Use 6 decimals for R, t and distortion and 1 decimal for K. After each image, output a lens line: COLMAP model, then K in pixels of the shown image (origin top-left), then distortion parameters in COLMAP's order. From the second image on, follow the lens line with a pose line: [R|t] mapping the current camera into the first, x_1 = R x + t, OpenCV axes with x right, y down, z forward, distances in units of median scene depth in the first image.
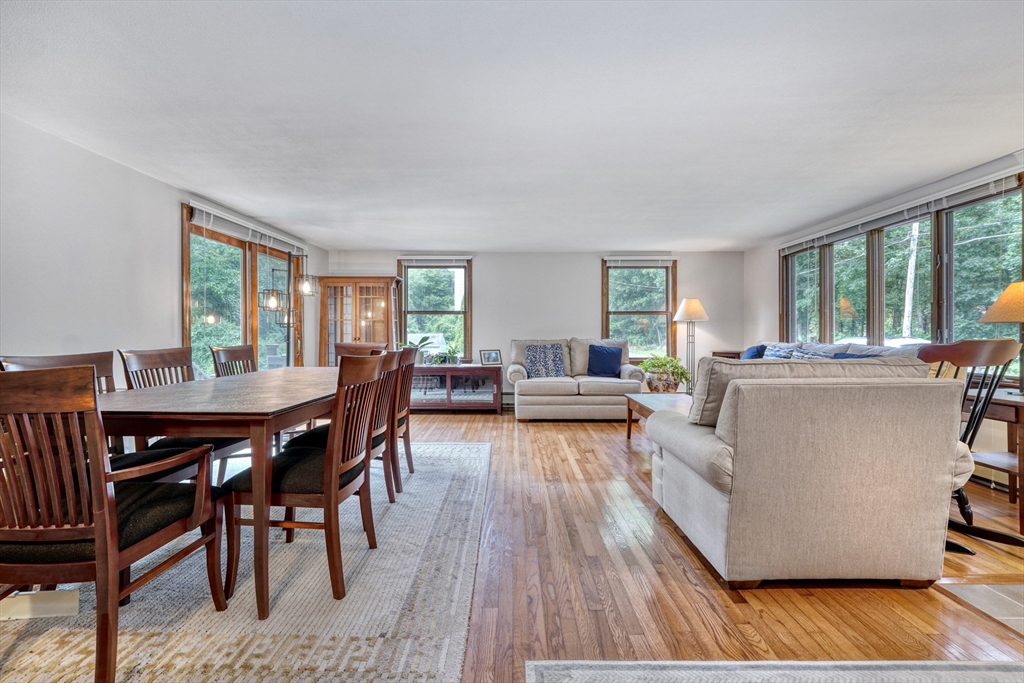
lens RADIAL K [[432.6, 0, 507.2], [0, 432.6, 336.5], [0, 0, 1]] dist [-0.014912, 0.003133]
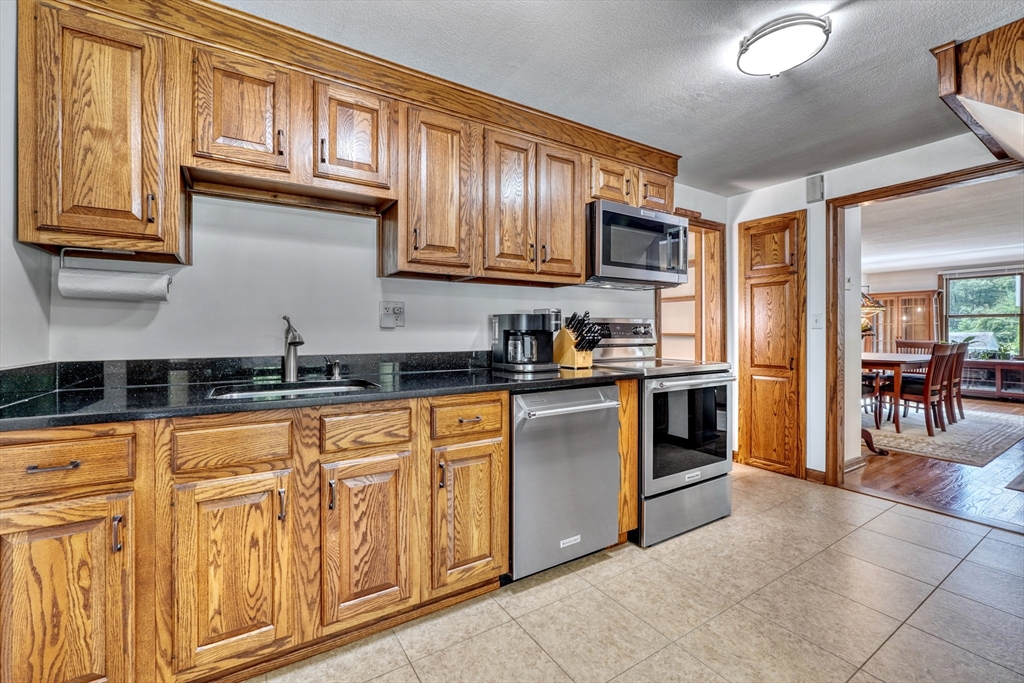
lens RADIAL K [[432.6, 0, 509.9], [0, 432.6, 334.0], [0, 0, 1]] dist [-0.014912, 0.003133]
pose [[0.542311, 0.000128, -0.840178, 0.121567], [-0.002840, 0.999995, -0.001680, -0.001370], [0.840173, 0.003297, 0.542309, -0.767905]]
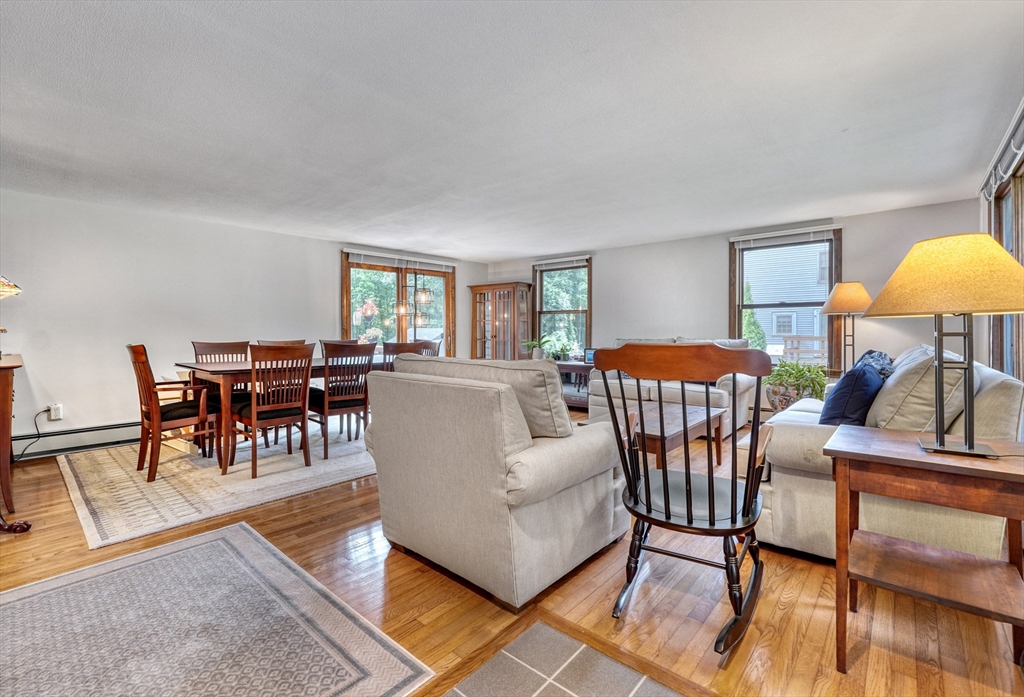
lens RADIAL K [[453.7, 0, 500.6], [0, 453.7, 332.5], [0, 0, 1]] dist [-0.021554, -0.000081]
pose [[0.745578, 0.001776, -0.666416, 0.496946], [-0.005185, 0.999982, -0.003135, -0.001868], [0.666398, 0.005793, 0.745573, 0.082284]]
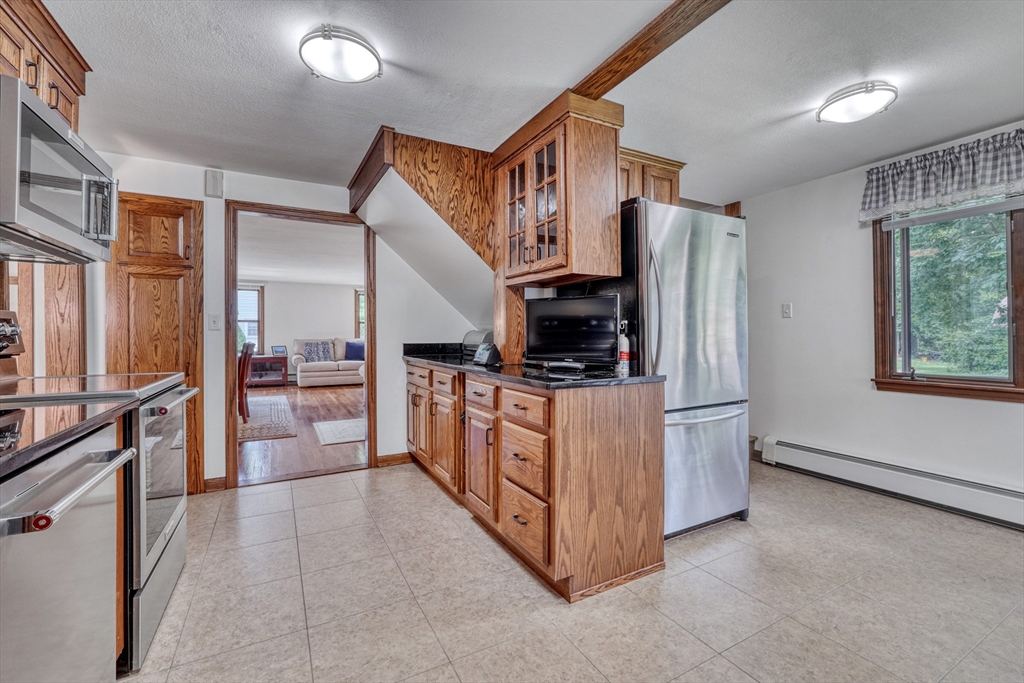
lens RADIAL K [[432.6, 0, 513.4], [0, 432.6, 333.7], [0, 0, 1]] dist [-0.014912, 0.003133]
pose [[0.872723, -0.003850, 0.488200, -0.060996], [0.006782, 0.999968, -0.004238, -0.001119], [-0.488168, 0.007010, 0.872722, -0.776589]]
